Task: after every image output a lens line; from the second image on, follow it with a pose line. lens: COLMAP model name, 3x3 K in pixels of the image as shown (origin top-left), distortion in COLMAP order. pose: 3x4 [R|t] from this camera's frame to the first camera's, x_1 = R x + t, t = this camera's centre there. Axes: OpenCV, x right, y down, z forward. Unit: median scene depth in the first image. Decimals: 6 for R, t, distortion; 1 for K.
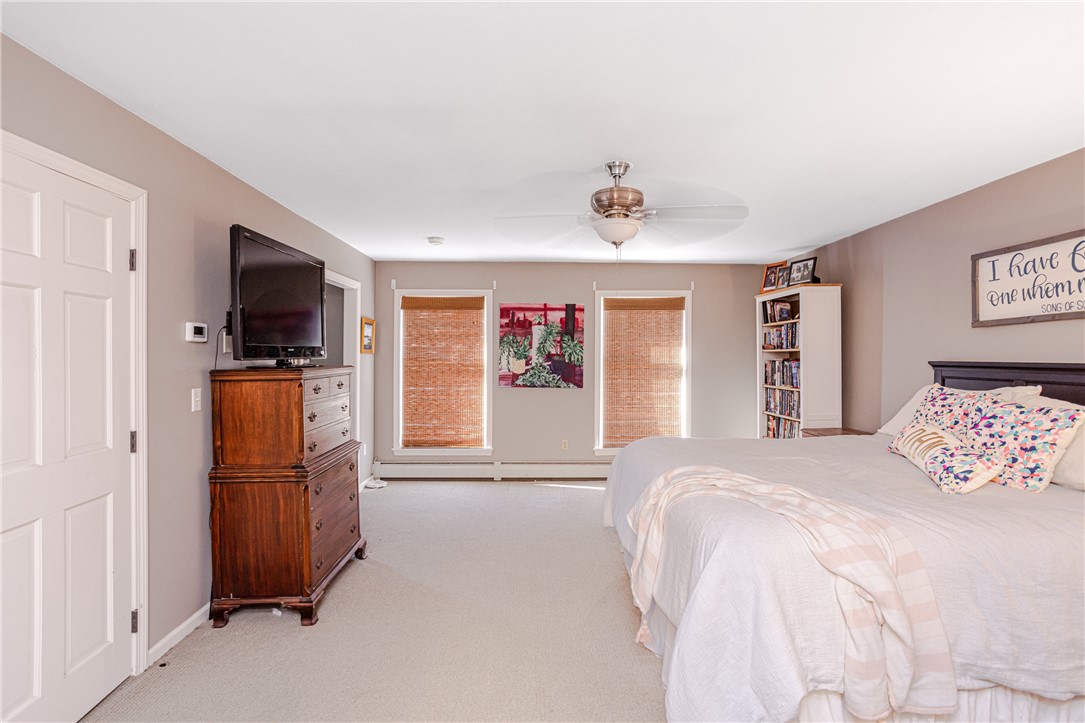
lens RADIAL K [[524.0, 0, 541.3], [0, 524.0, 361.7], [0, 0, 1]] dist [-0.026719, 0.006095]
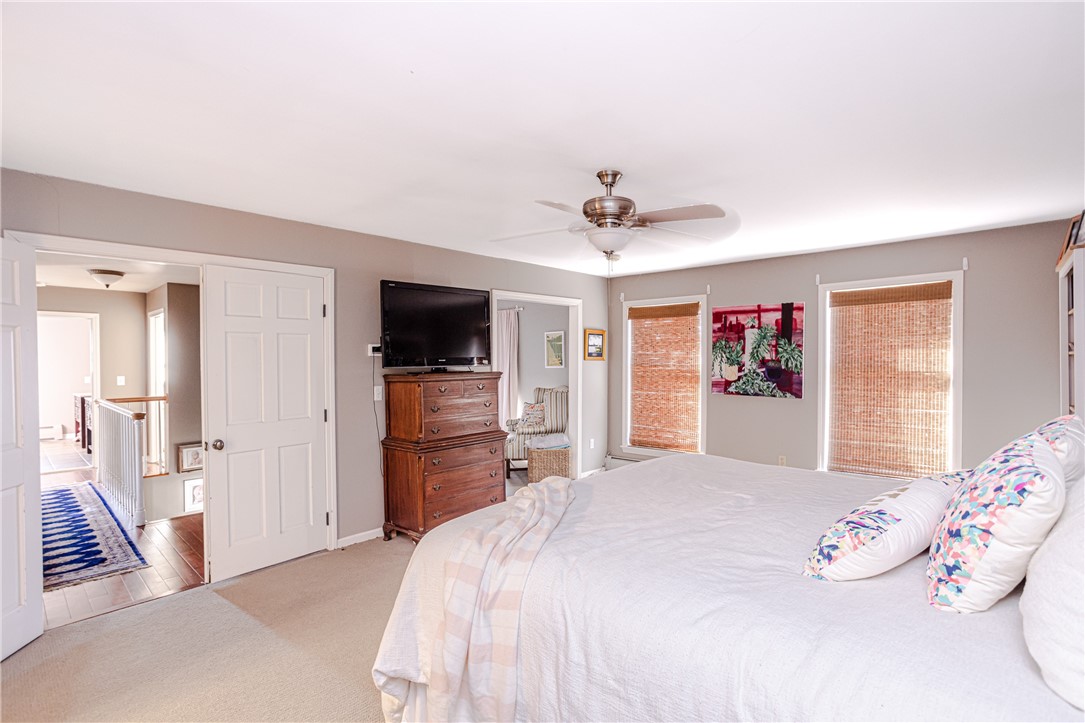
lens RADIAL K [[524.0, 0, 569.0], [0, 524.0, 360.4], [0, 0, 1]] dist [-0.026719, 0.006095]
pose [[0.730846, -0.004439, -0.682528, 0.388964], [-0.000283, 0.999977, -0.006807, -0.007178], [0.682543, 0.005168, 0.730827, 0.107654]]
